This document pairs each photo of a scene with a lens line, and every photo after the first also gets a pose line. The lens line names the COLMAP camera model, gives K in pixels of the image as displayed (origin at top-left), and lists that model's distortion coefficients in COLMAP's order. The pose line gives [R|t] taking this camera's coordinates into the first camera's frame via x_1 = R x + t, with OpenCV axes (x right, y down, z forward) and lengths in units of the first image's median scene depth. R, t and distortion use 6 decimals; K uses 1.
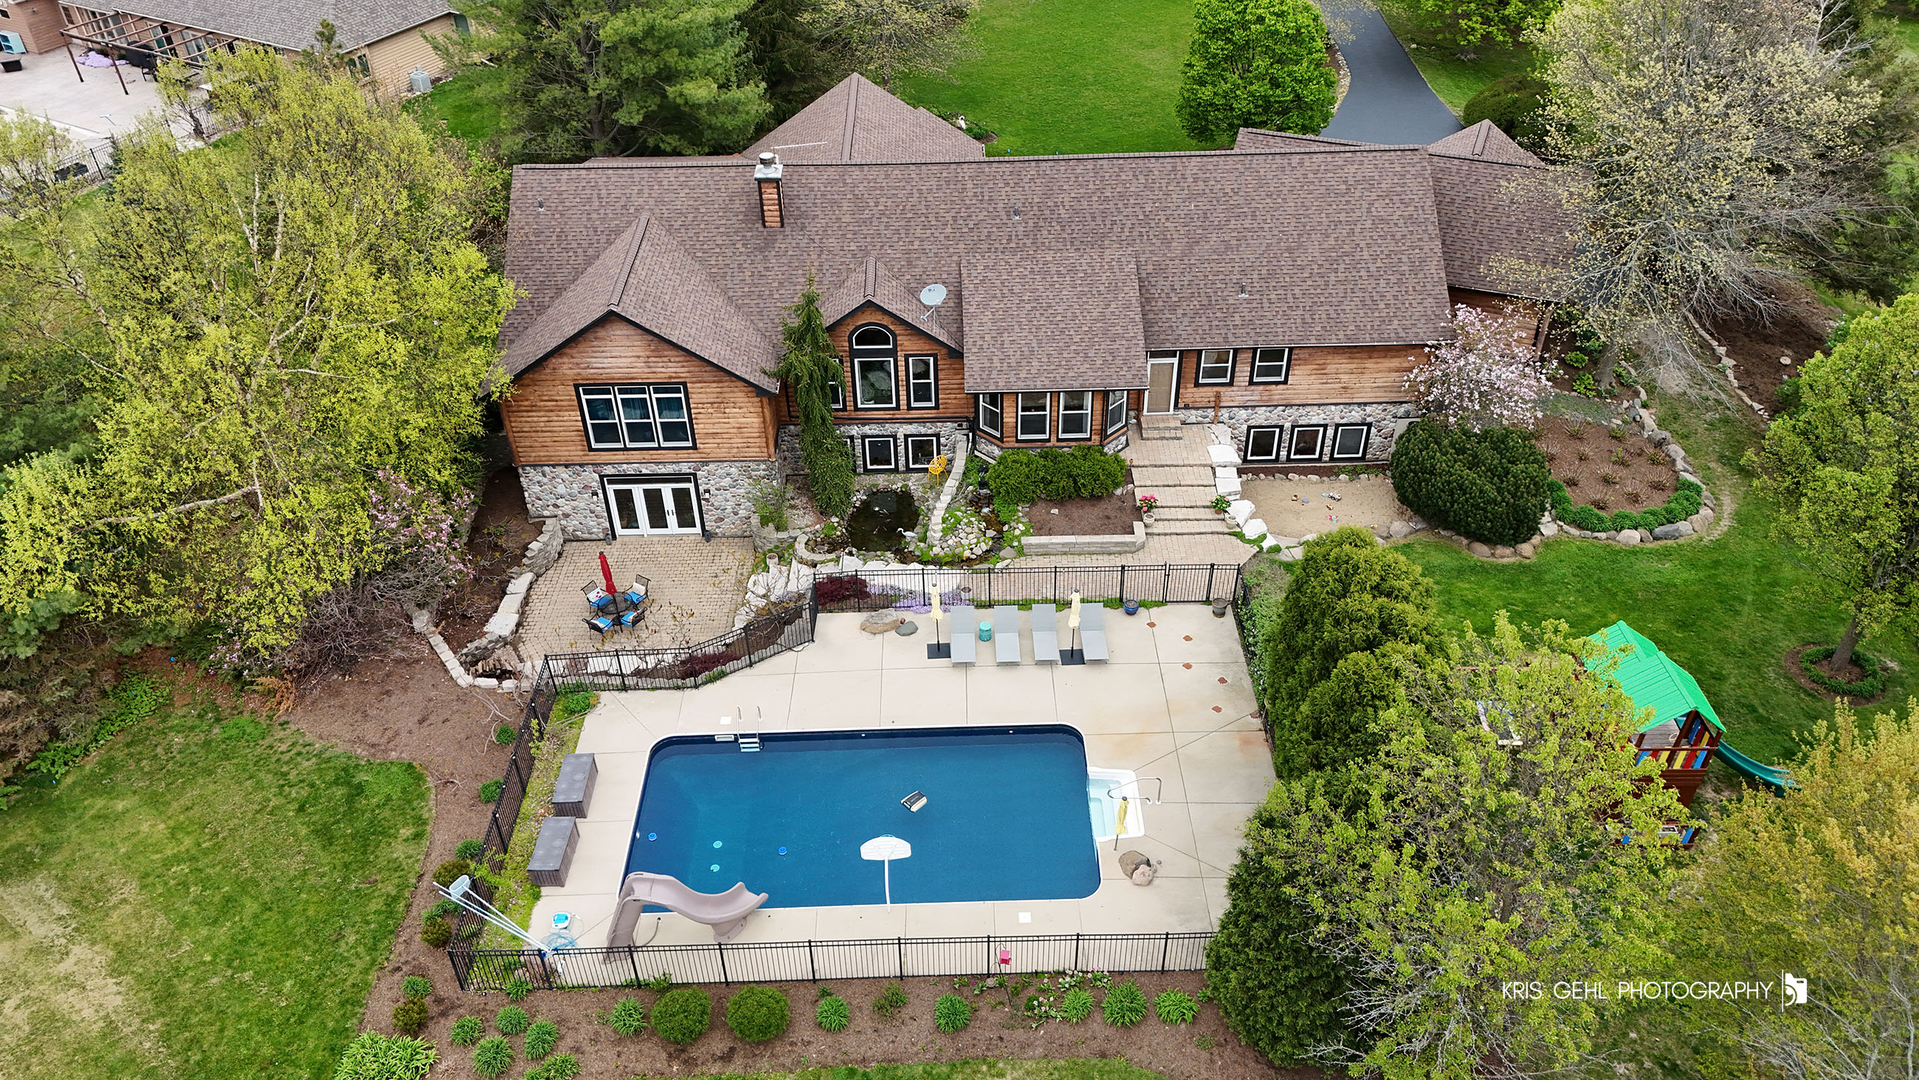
lens RADIAL K [[1402.0, 0, 963.1], [0, 1402.0, 539.7], [0, 0, 1]] dist [0.089436, -0.088567]
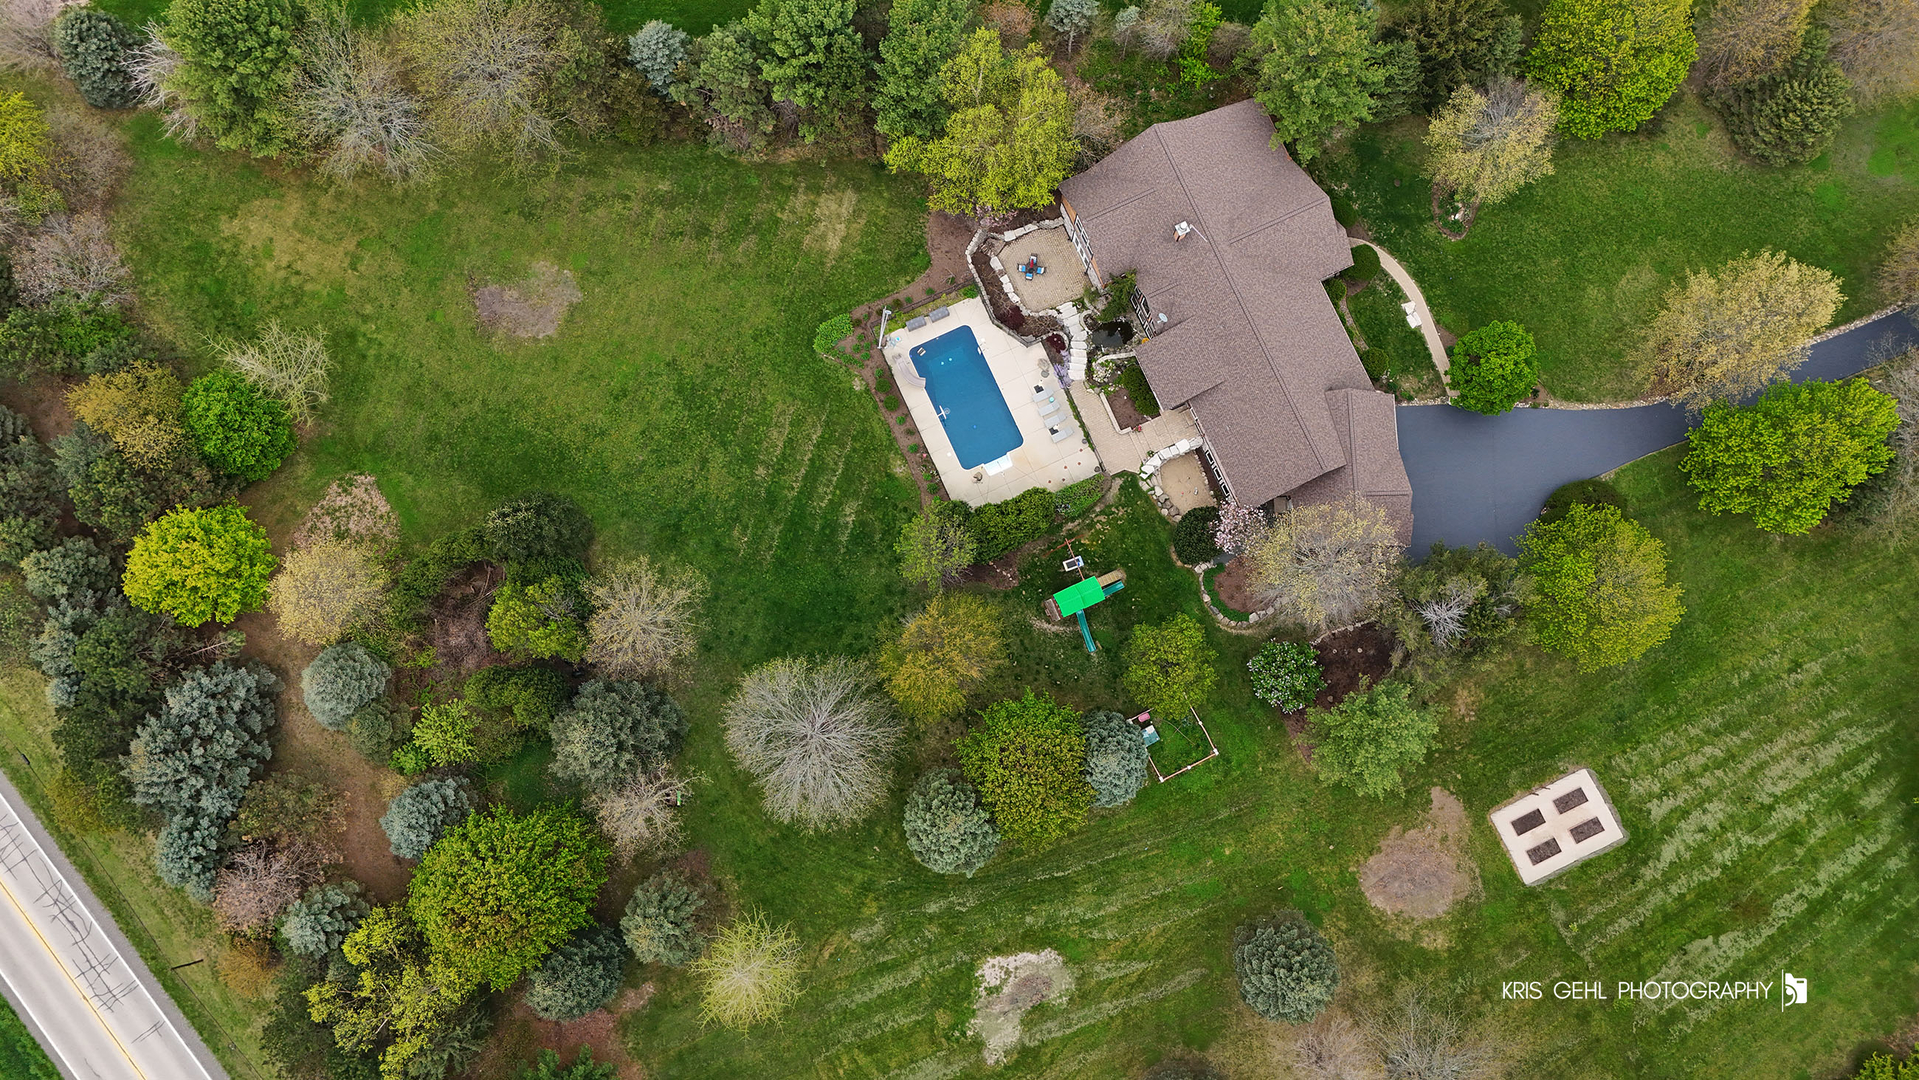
lens RADIAL K [[1402.0, 0, 963.1], [0, 1402.0, 539.7], [0, 0, 1]] dist [0.089436, -0.088567]
pose [[0.399457, 0.909971, -0.111298, 0.477227], [-0.569272, 0.341376, 0.747925, -1.715649], [0.718585, -0.235405, 0.654386, -0.991269]]
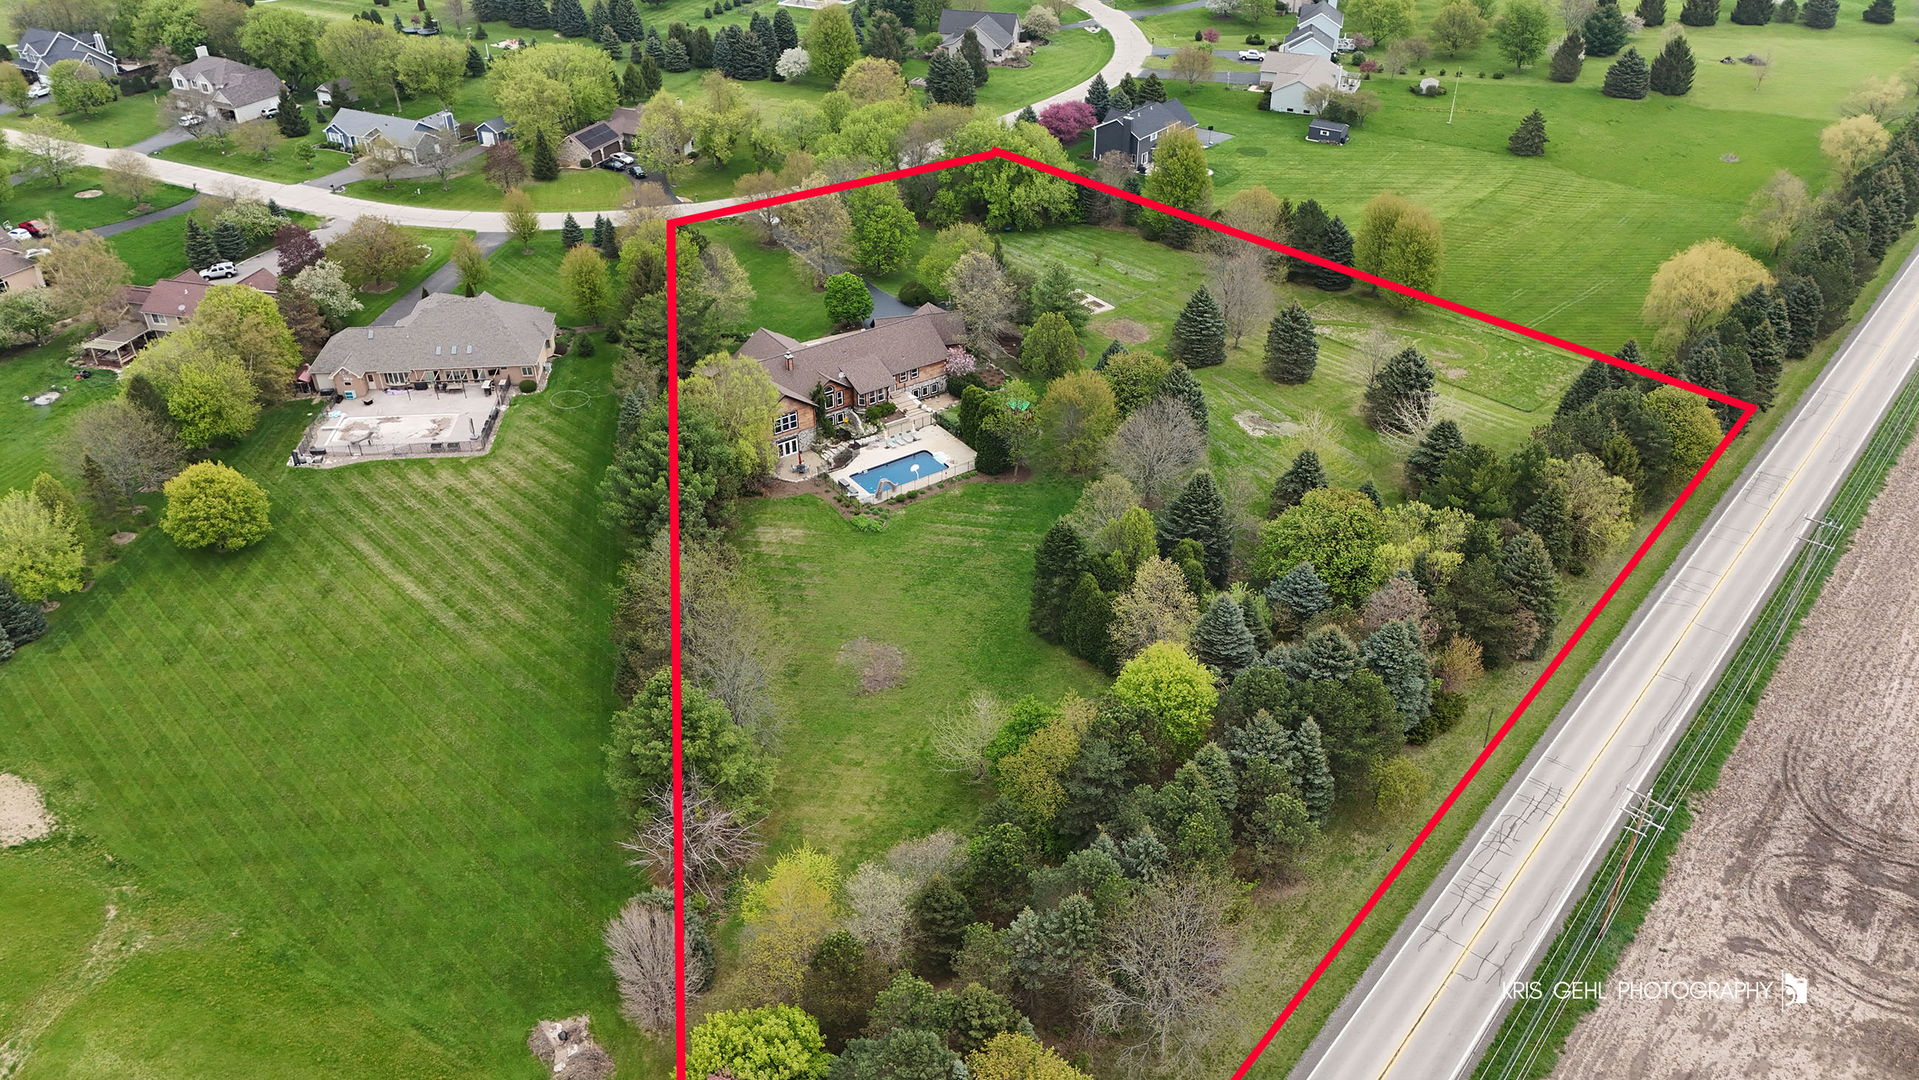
lens RADIAL K [[1379.0, 0, 964.1], [0, 1379.0, 565.7], [0, 0, 1]] dist [0.091396, -0.080227]
pose [[0.829173, -0.304156, 0.468999, -1.747774], [0.335529, 0.941865, 0.017618, 0.386273], [-0.447093, 0.142755, 0.883023, -2.563107]]
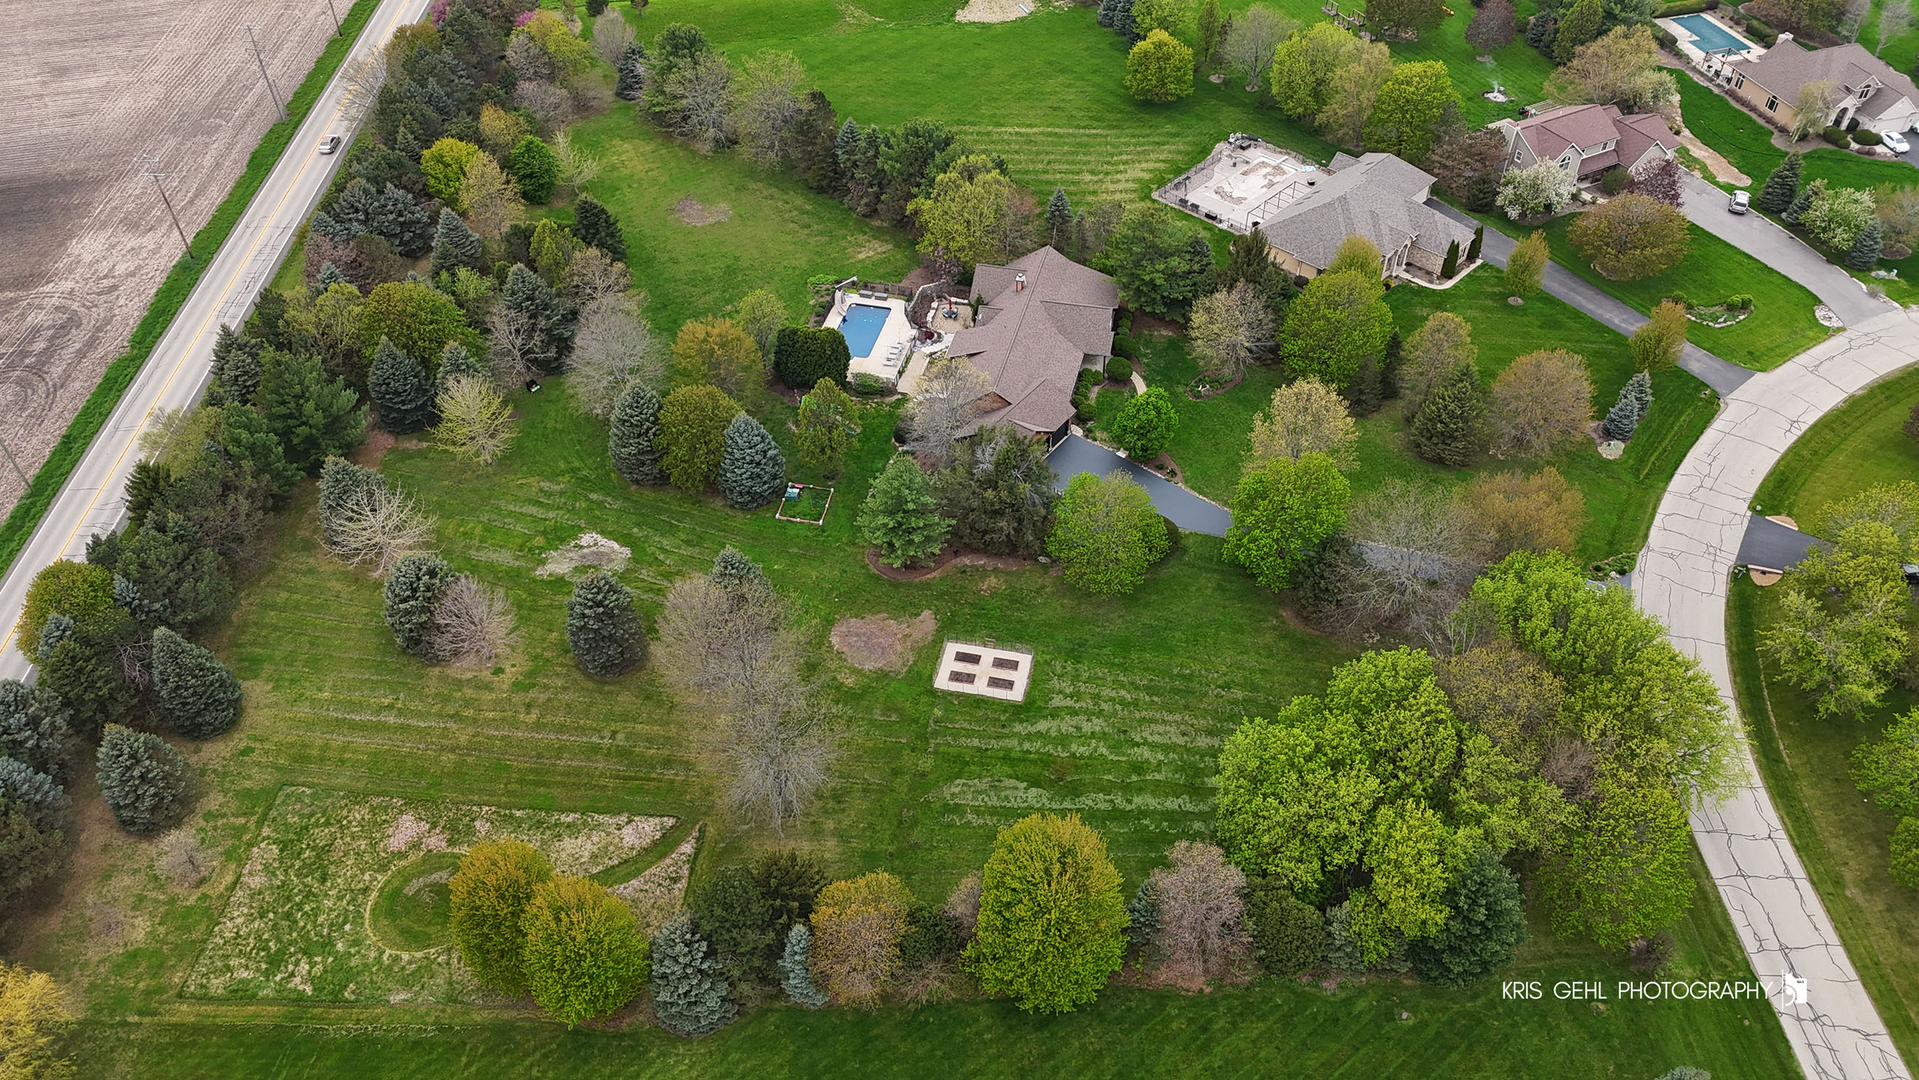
lens RADIAL K [[1402.0, 0, 963.1], [0, 1402.0, 539.7], [0, 0, 1]] dist [0.089436, -0.088567]
pose [[-0.255130, 0.678416, -0.688956, 3.033551], [-0.577888, 0.464285, 0.671182, -2.429022], [0.775212, 0.569378, 0.273596, 0.268811]]
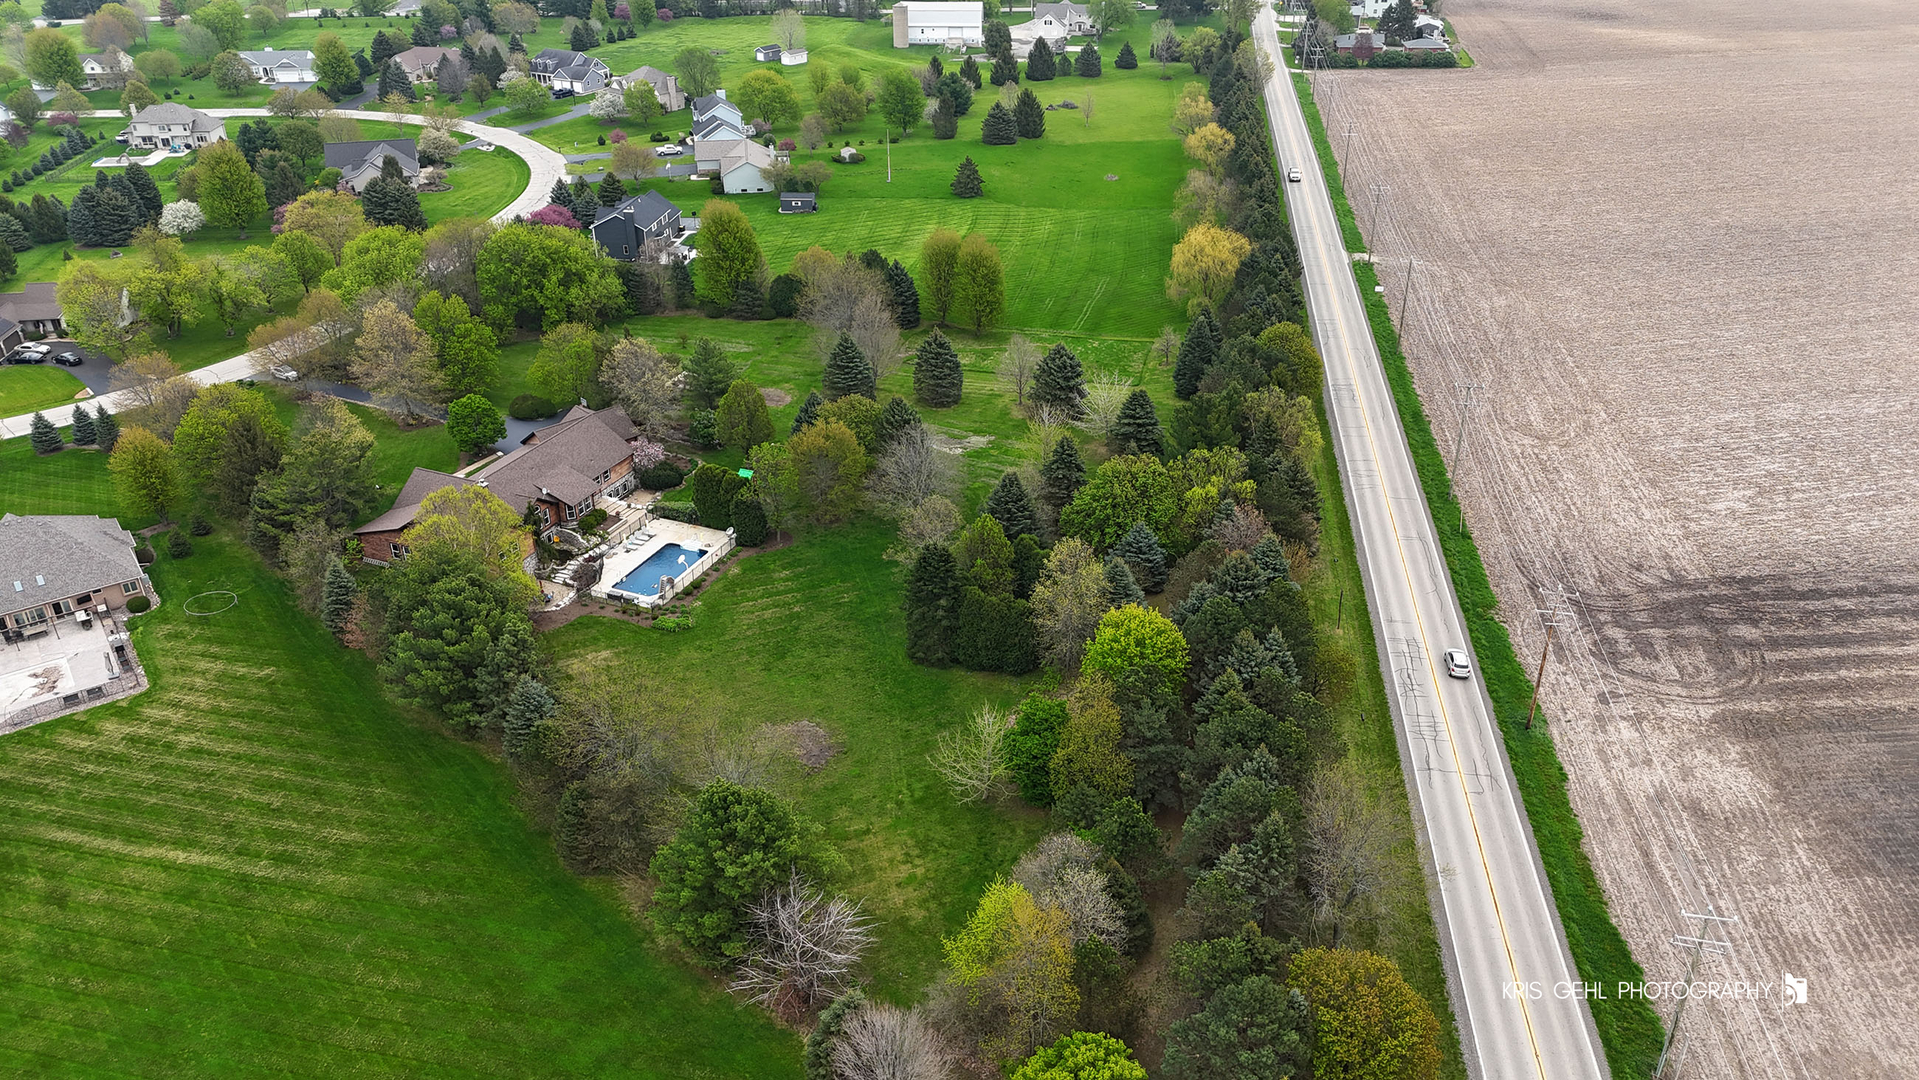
lens RADIAL K [[1402.0, 0, 963.1], [0, 1402.0, 539.7], [0, 0, 1]] dist [0.089436, -0.088567]
pose [[0.415681, -0.424641, 0.804294, -2.569530], [0.560489, 0.816042, 0.141167, 0.017169], [-0.716283, 0.392118, 0.577219, -1.835023]]
